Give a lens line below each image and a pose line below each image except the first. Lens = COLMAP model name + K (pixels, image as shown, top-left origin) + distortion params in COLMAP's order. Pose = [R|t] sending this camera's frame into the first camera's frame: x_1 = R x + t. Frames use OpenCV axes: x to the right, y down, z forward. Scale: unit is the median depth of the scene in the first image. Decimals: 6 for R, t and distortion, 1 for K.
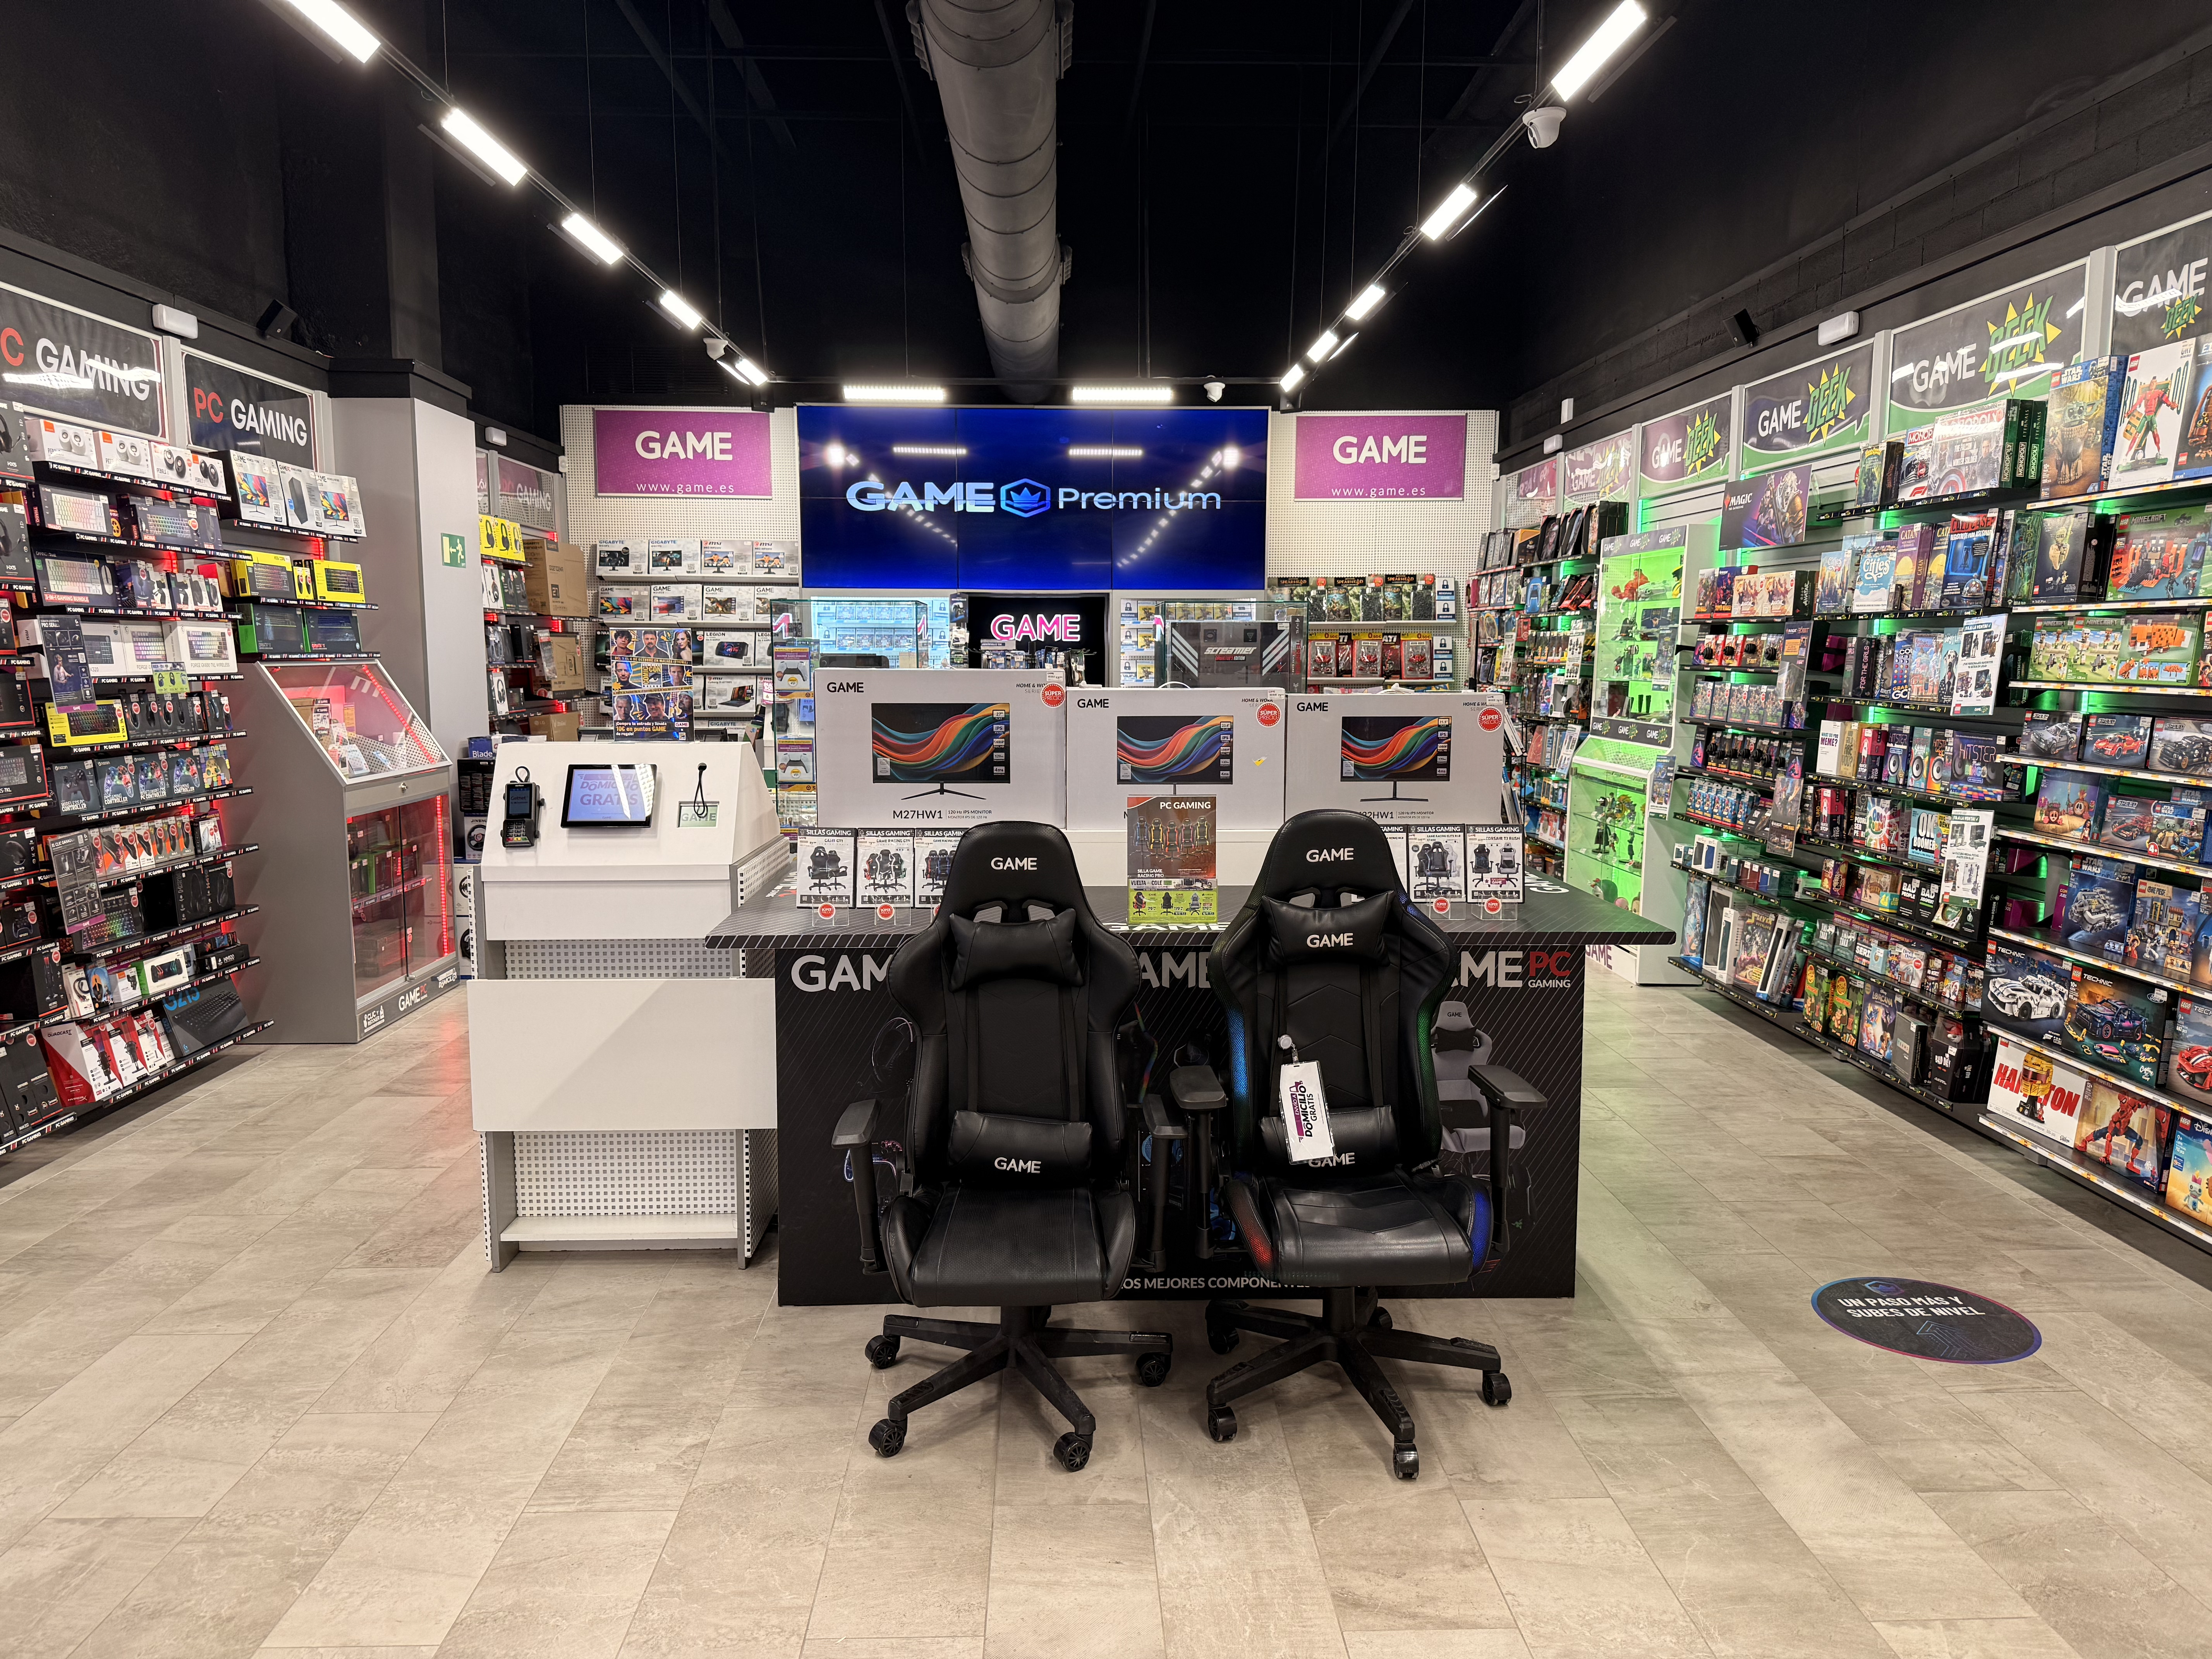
lens RADIAL K [[1560.9, 0, 1113.7], [0, 1560.9, 848.2], [0, 0, 1]] dist [0.039567, -0.054312]
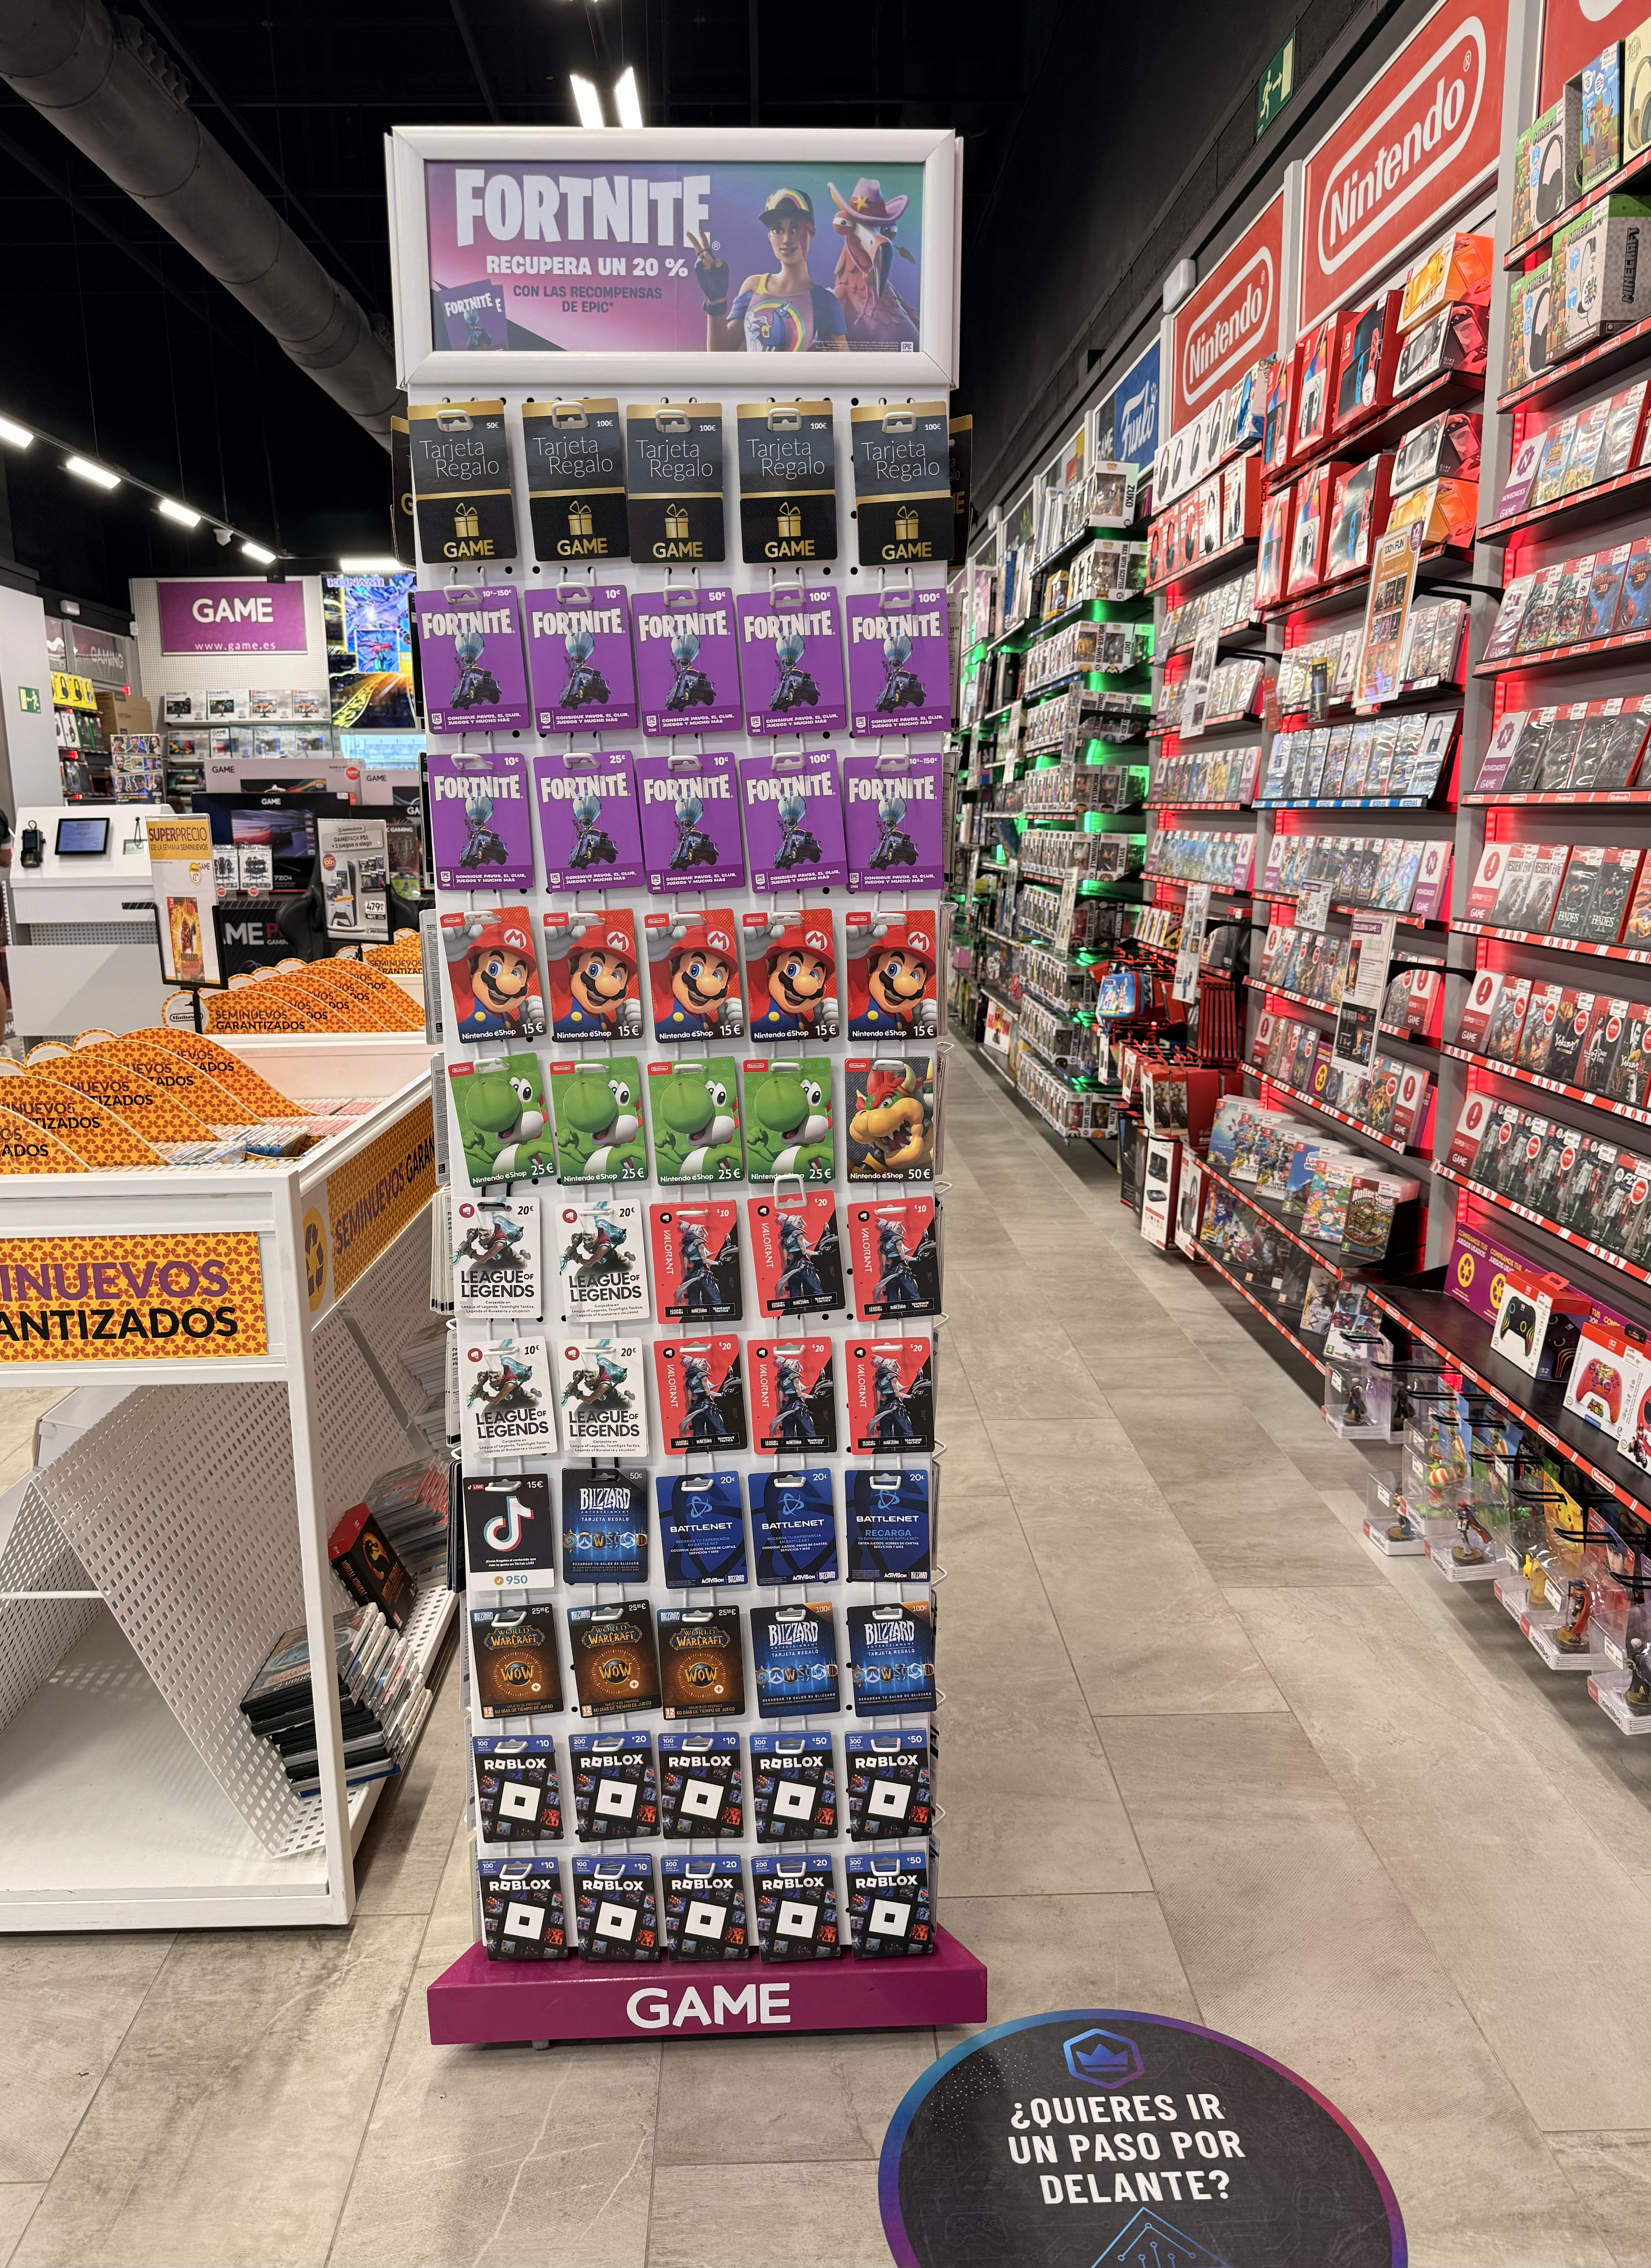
lens RADIAL K [[1657.1, 0, 799.8], [0, 1657.1, 1184.1], [0, 0, 1]] dist [0.005325, -0.016206]
pose [[0.999812, -0.010470, -0.016325, 0.231148], [0.011946, 0.995586, 0.093088, 0.088577], [0.015279, -0.093265, 0.995524, -0.389576]]
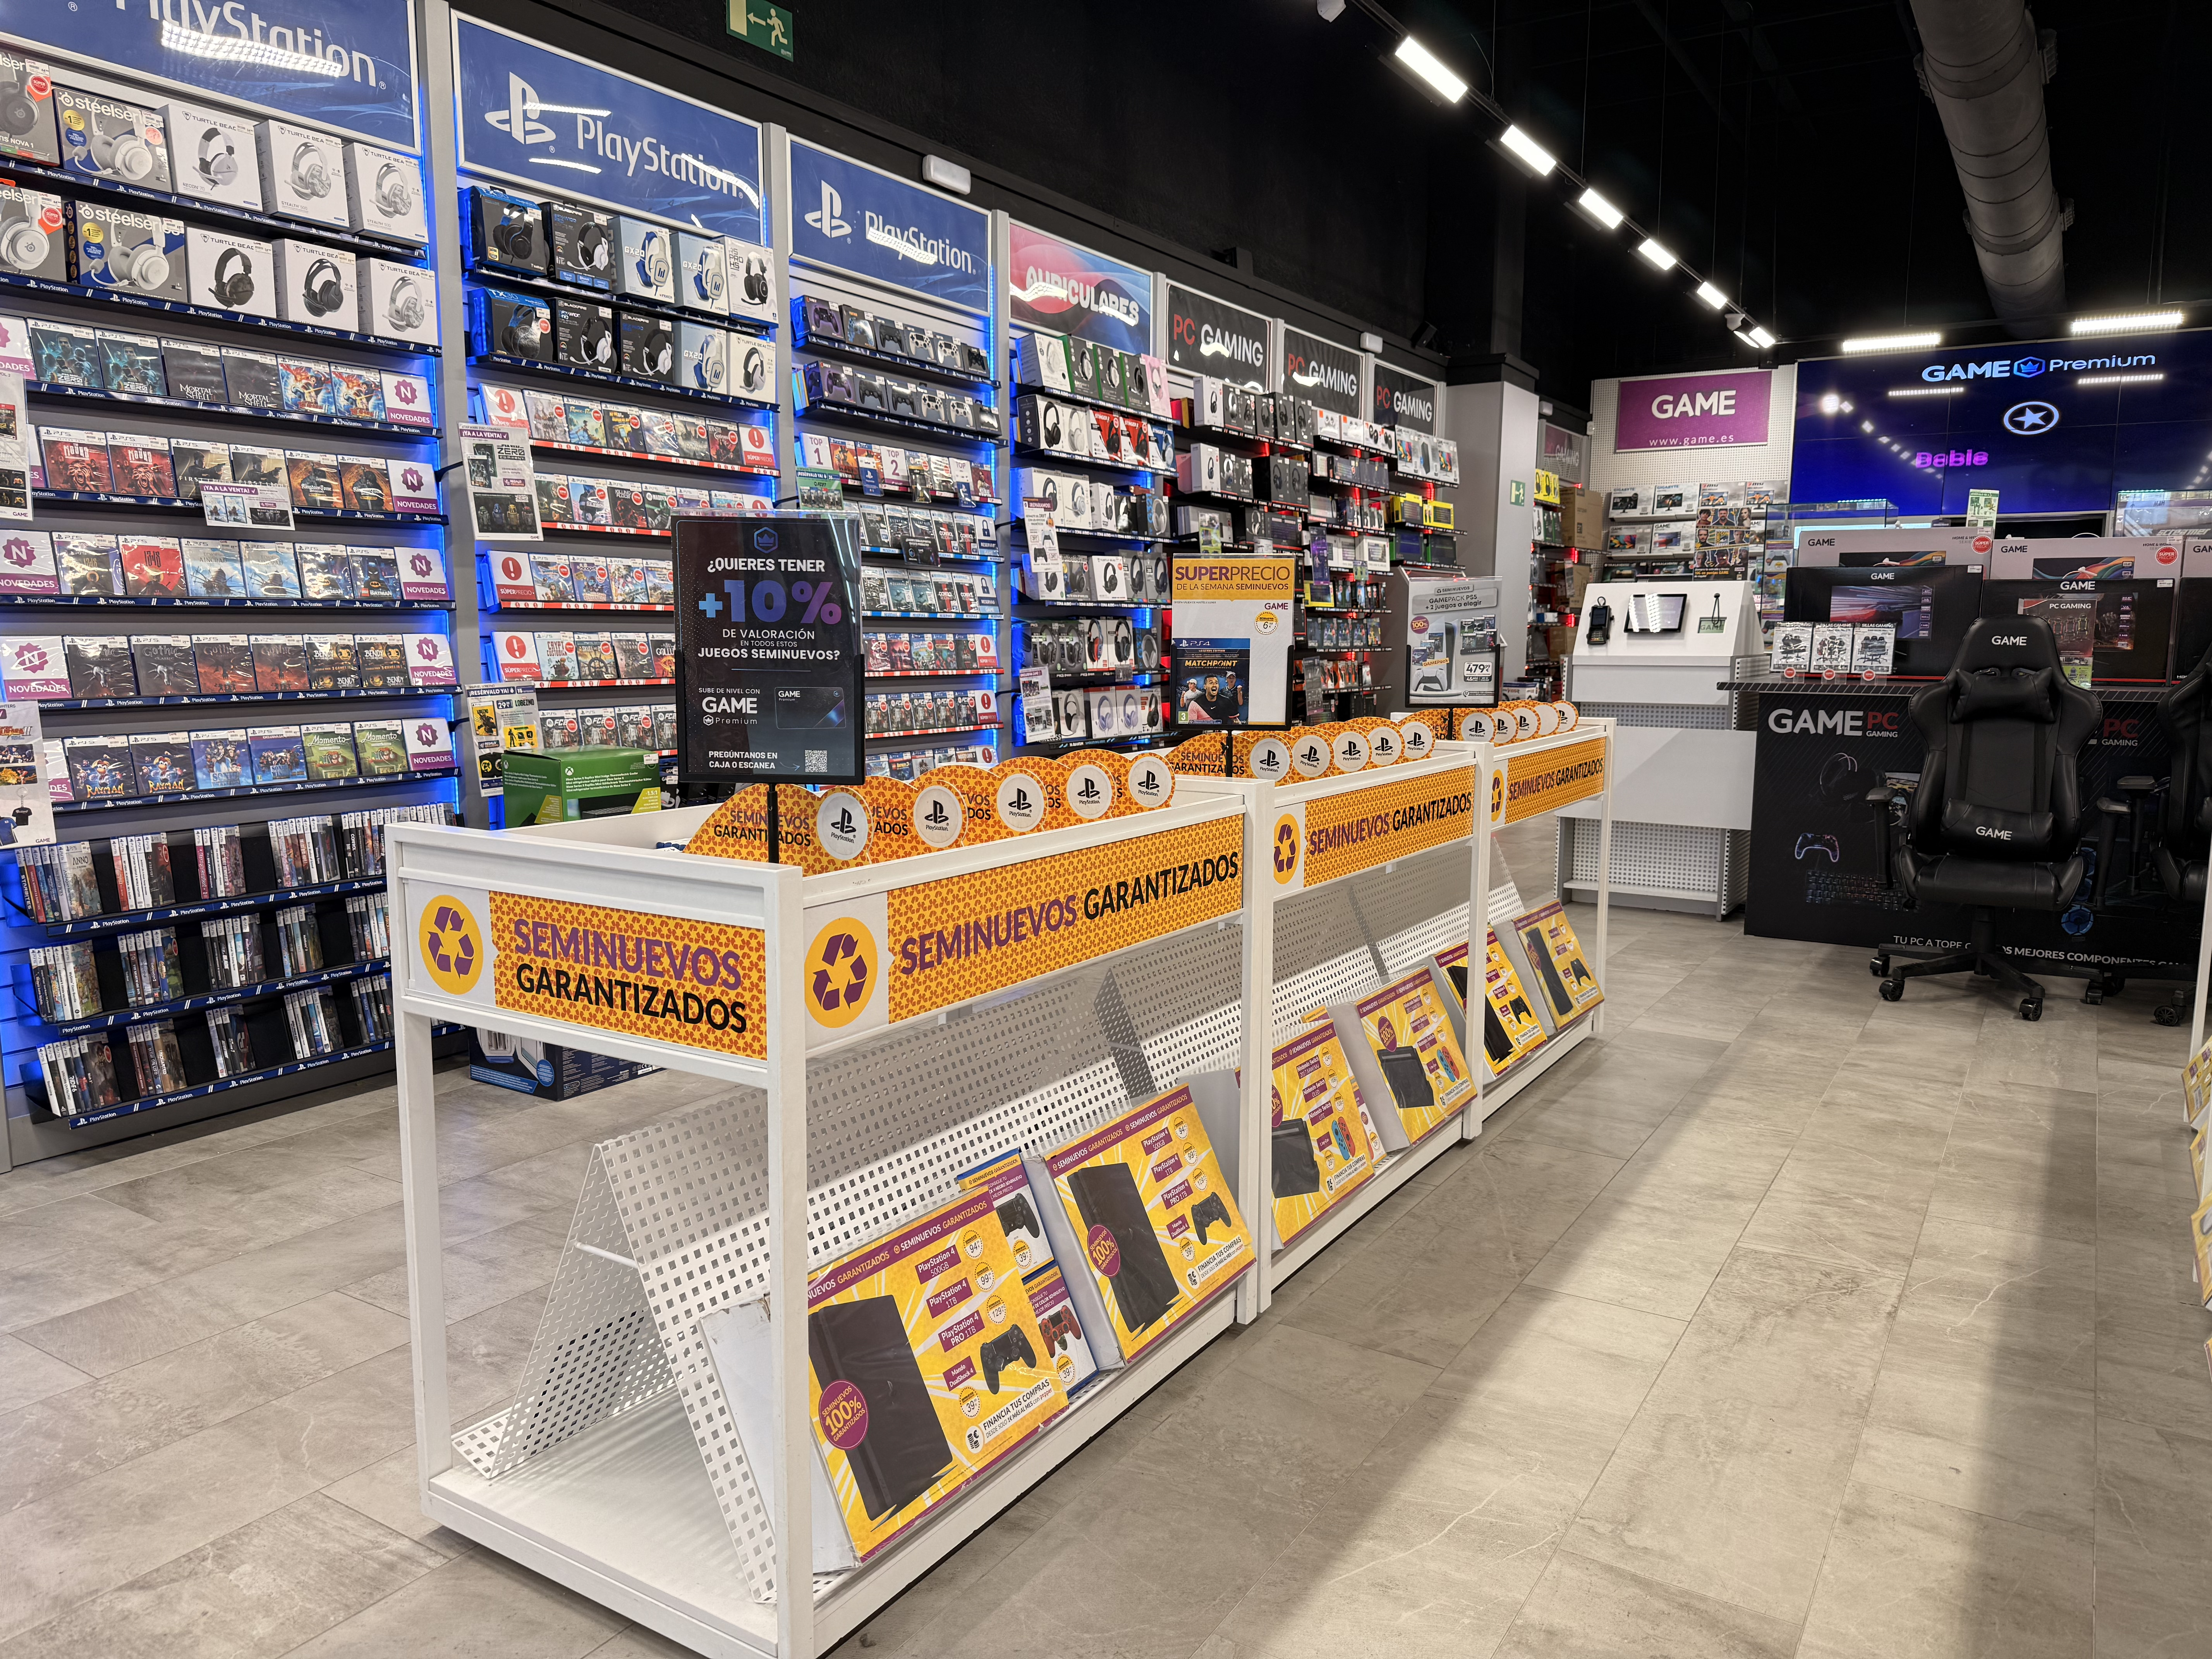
lens RADIAL K [[1560.9, 0, 1091.0], [0, 1560.9, 840.9], [0, 0, 1]] dist [0.039567, -0.054312]
pose [[0.824489, 0.080152, -0.560173, 0.057956], [-0.075770, 0.996641, 0.031083, 0.093552], [0.560782, 0.016817, 0.827792, -0.315644]]
